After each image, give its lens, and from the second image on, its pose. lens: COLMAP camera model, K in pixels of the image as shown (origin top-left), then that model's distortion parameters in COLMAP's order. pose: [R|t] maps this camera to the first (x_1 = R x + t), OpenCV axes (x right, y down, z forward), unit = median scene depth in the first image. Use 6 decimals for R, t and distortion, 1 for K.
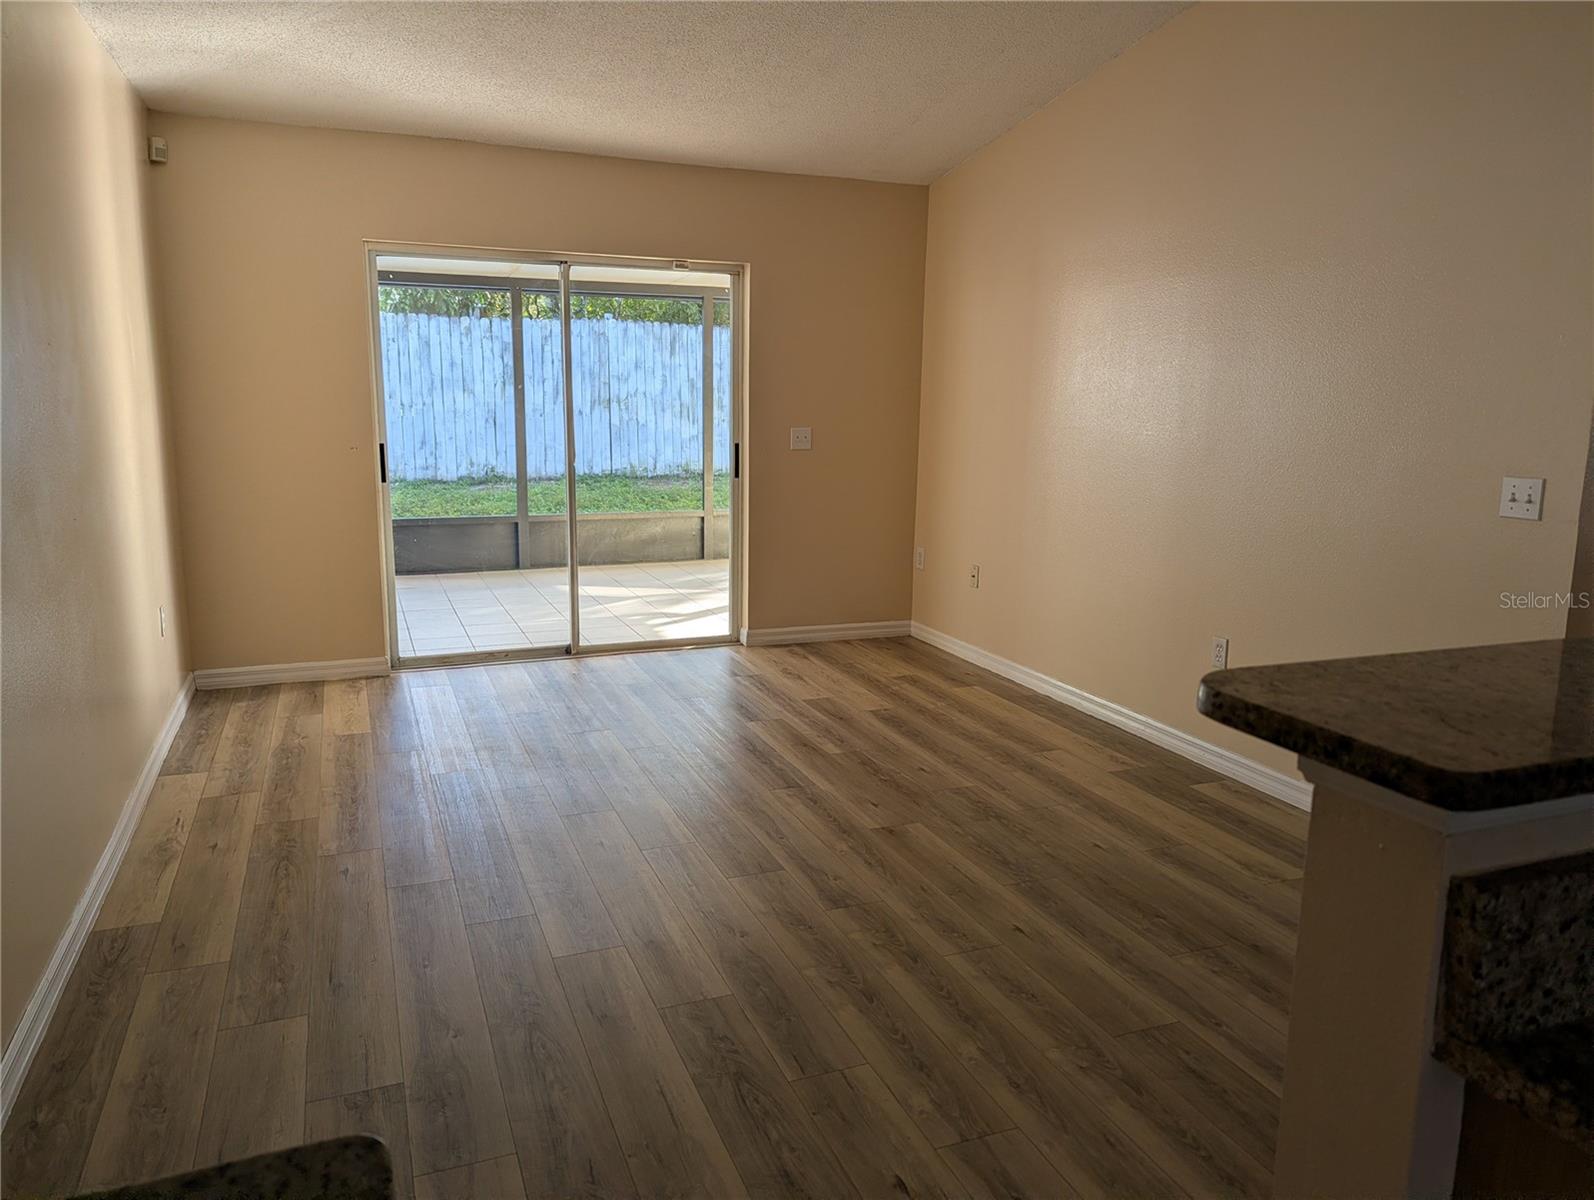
lens RADIAL K [[1114.0, 0, 786.0], [0, 1114.0, 597.4], [0, 0, 1]] dist [0.070991, -0.069143]
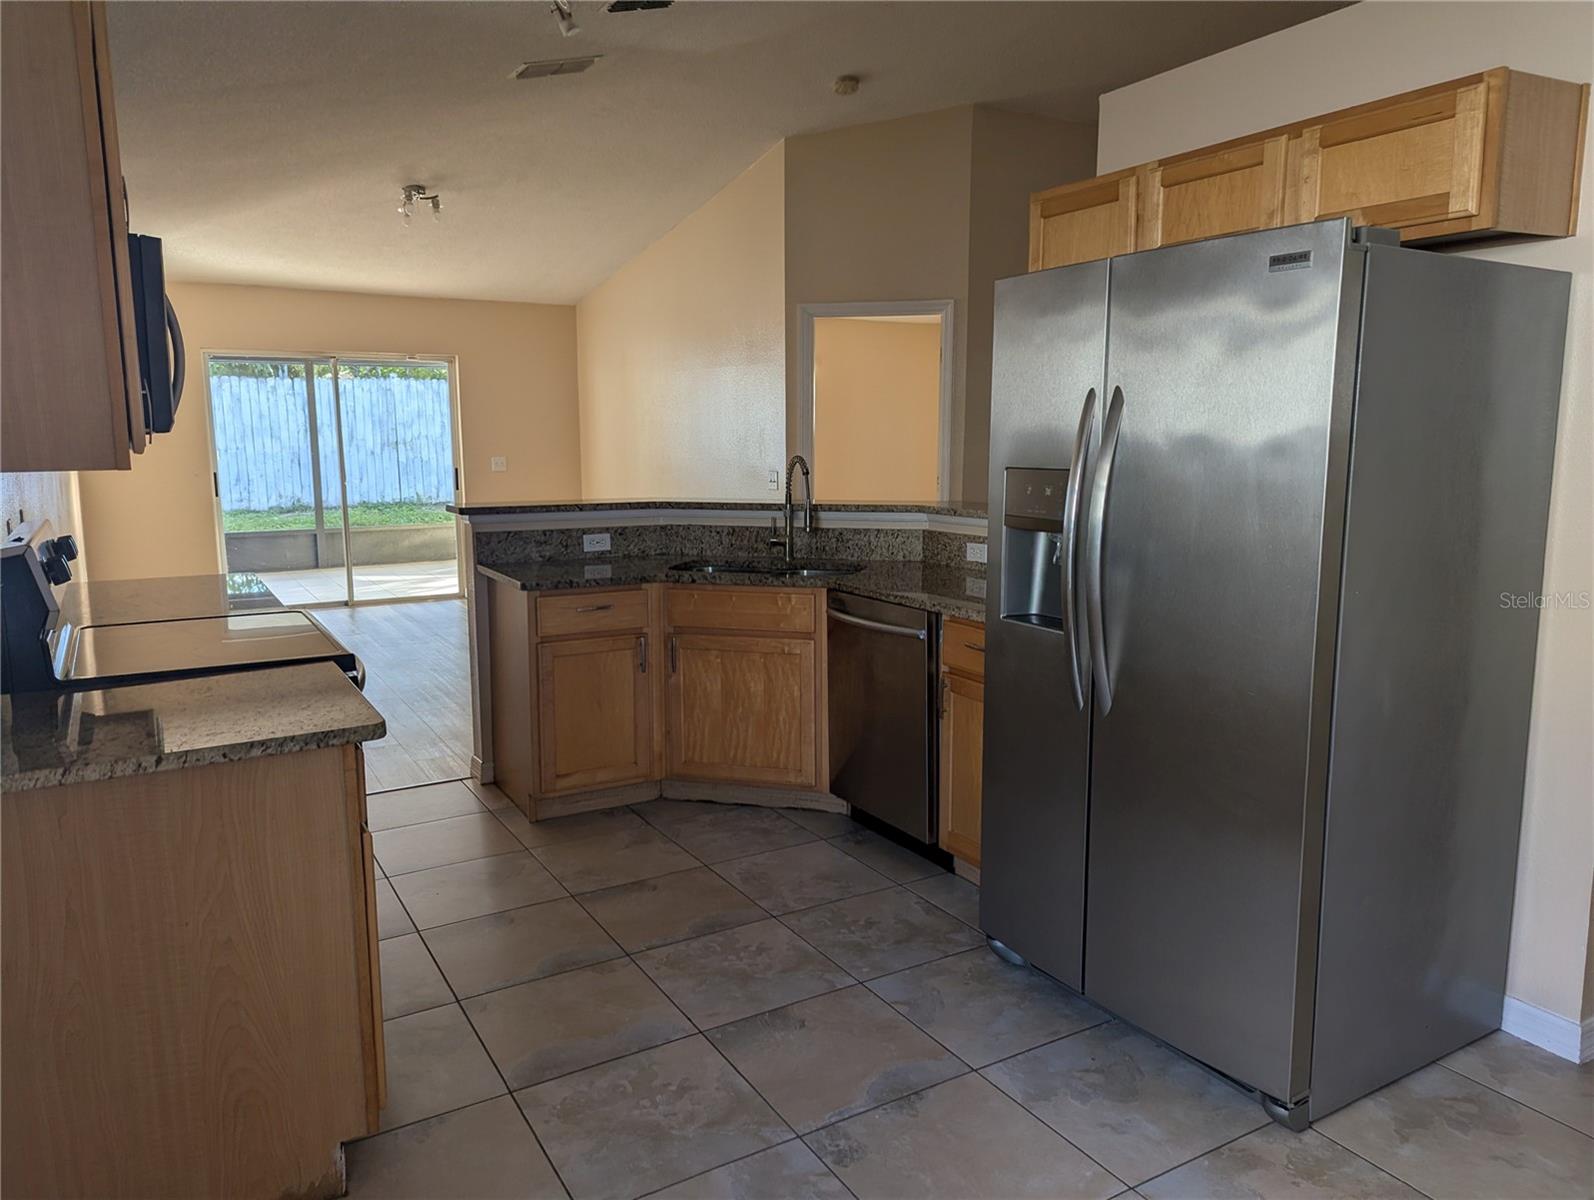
lens RADIAL K [[1114.0, 0, 786.0], [0, 1114.0, 597.4], [0, 0, 1]] dist [0.070991, -0.069143]
pose [[0.989112, -0.040884, 0.141370, 0.089844], [0.045503, 0.998526, -0.029595, 0.053900], [-0.139952, 0.035706, 0.989514, -0.300001]]
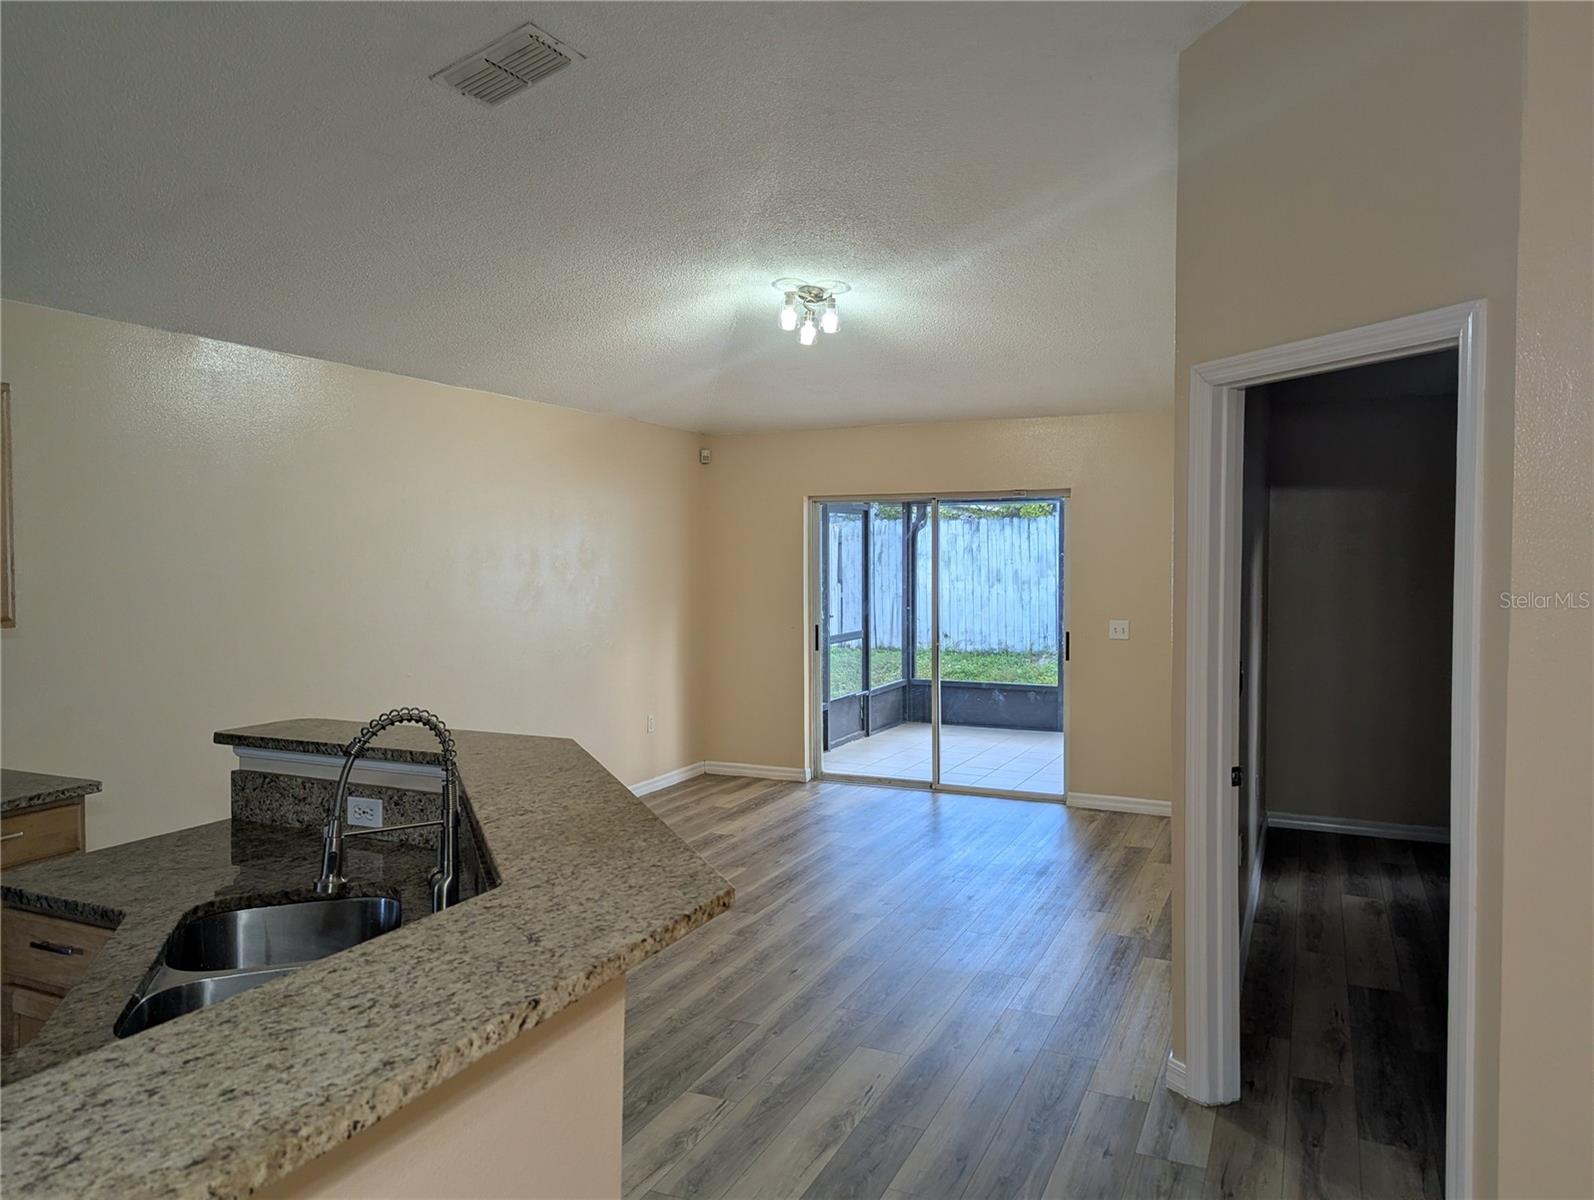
lens RADIAL K [[1114.0, 0, 786.0], [0, 1114.0, 597.4], [0, 0, 1]] dist [0.070991, -0.069143]
pose [[0.678611, 0.008485, -0.734449, 0.309169], [-0.119177, 0.987955, -0.098703, -0.009977], [0.724765, 0.154510, 0.671448, -0.015621]]
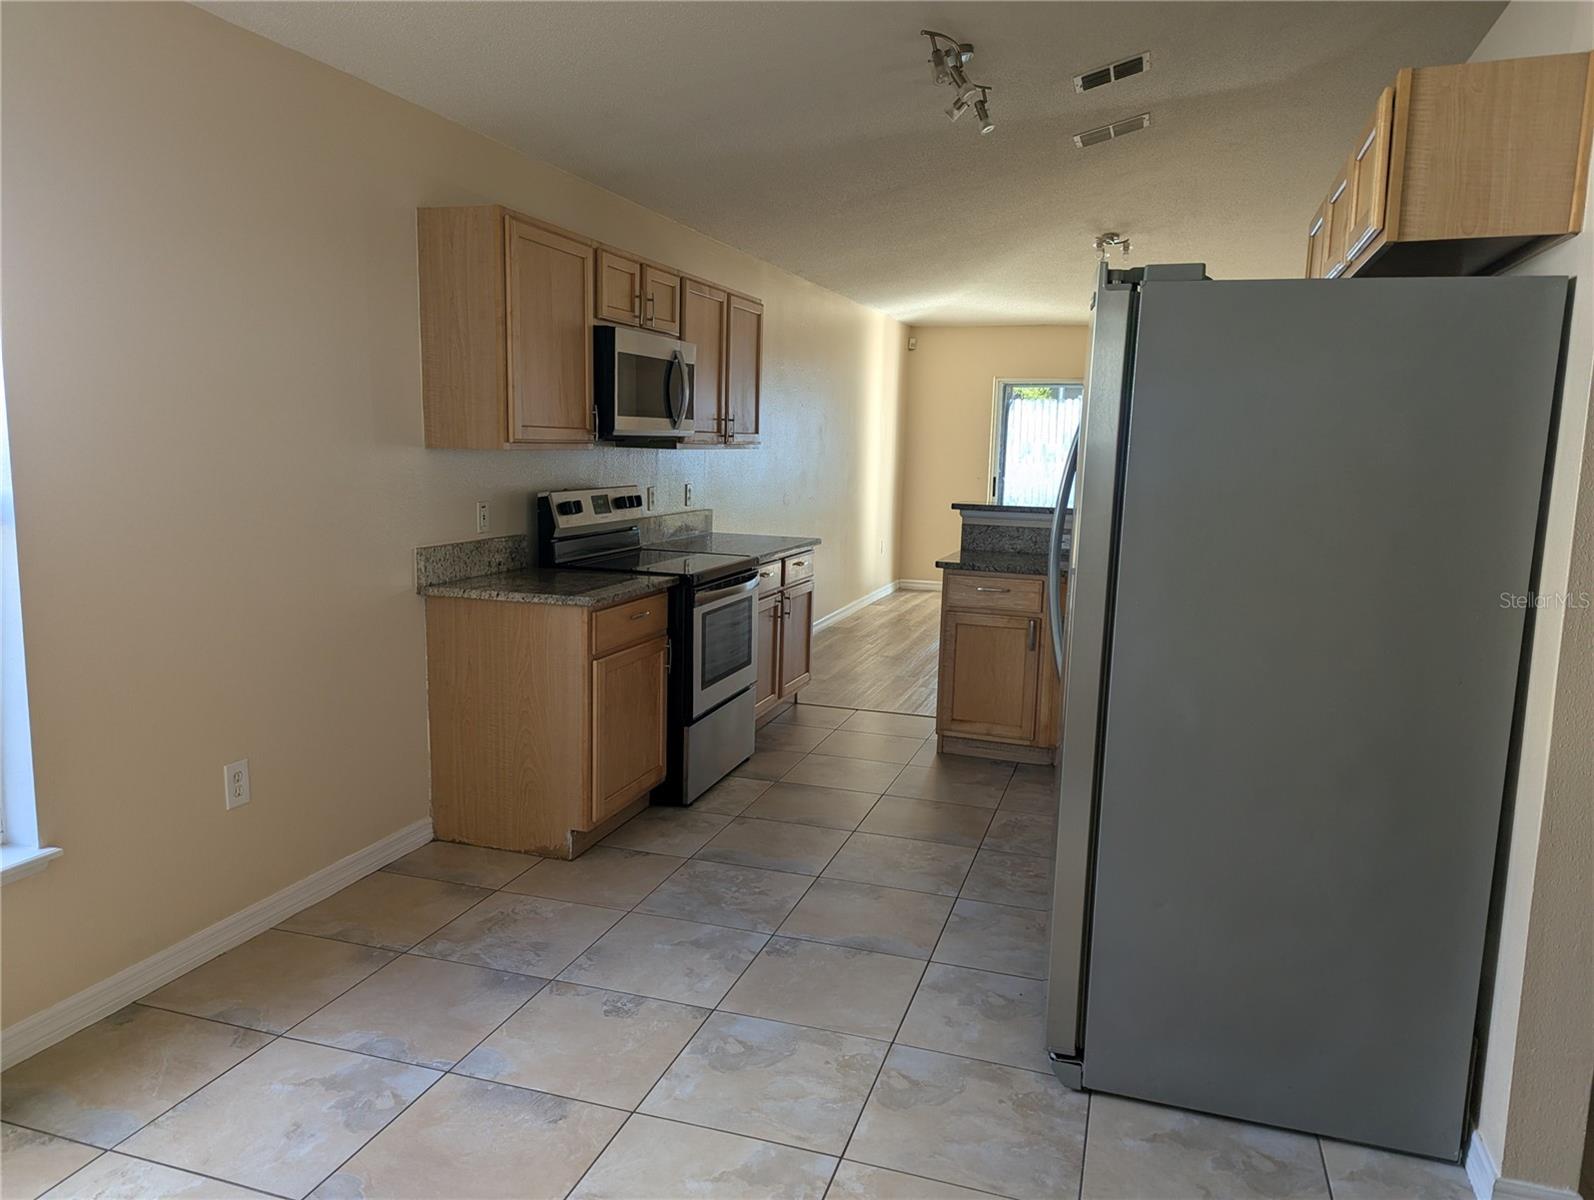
lens RADIAL K [[1114.0, 0, 786.0], [0, 1114.0, 597.4], [0, 0, 1]] dist [0.070991, -0.069143]
pose [[0.764521, 0.095043, -0.637554, 0.279483], [-0.130221, 0.991450, -0.008354, 0.060569], [0.631309, 0.089410, 0.770360, -0.321235]]
